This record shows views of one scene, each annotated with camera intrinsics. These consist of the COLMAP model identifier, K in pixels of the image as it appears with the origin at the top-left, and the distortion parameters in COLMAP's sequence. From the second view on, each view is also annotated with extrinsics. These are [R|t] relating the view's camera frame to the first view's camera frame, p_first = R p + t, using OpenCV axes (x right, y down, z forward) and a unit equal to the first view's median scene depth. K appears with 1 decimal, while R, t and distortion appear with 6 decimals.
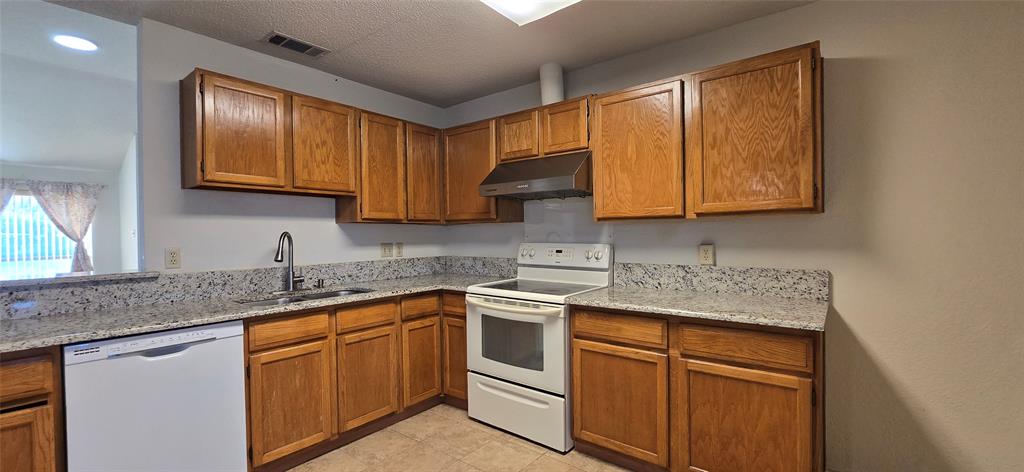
lens RADIAL K [[394.5, 0, 512.0], [0, 394.5, 236.0], [0, 0, 1]] dist [-0.000041, -0.000063]
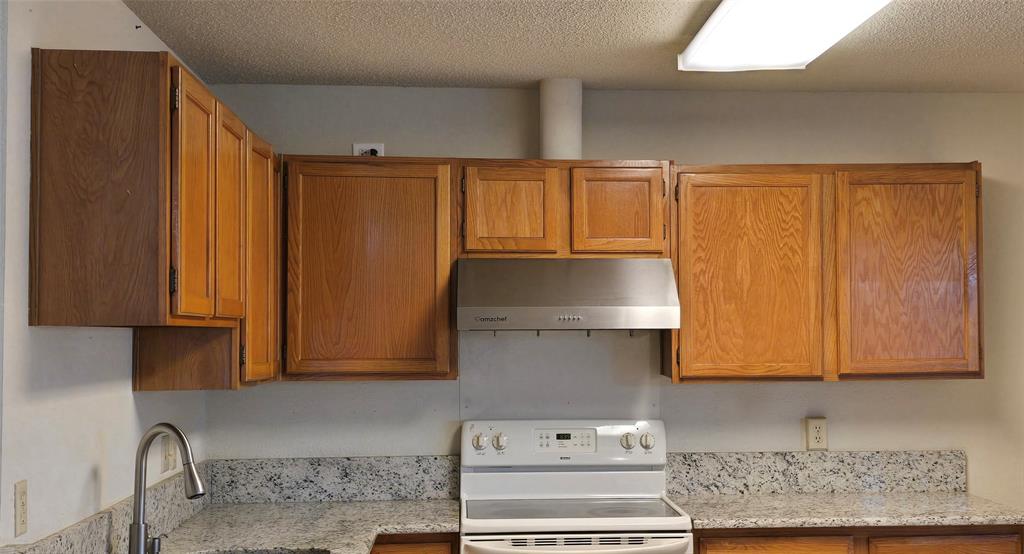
lens RADIAL K [[1303.9, 0, 512.0], [0, 1303.9, 277.0], [0, 0, 1]] dist [0.130438, -0.074080]
pose [[0.749522, 0.033596, 0.661126, -1.329001], [0.004436, 0.998434, -0.055766, -0.092073], [-0.661964, 0.044731, 0.748199, -0.289894]]
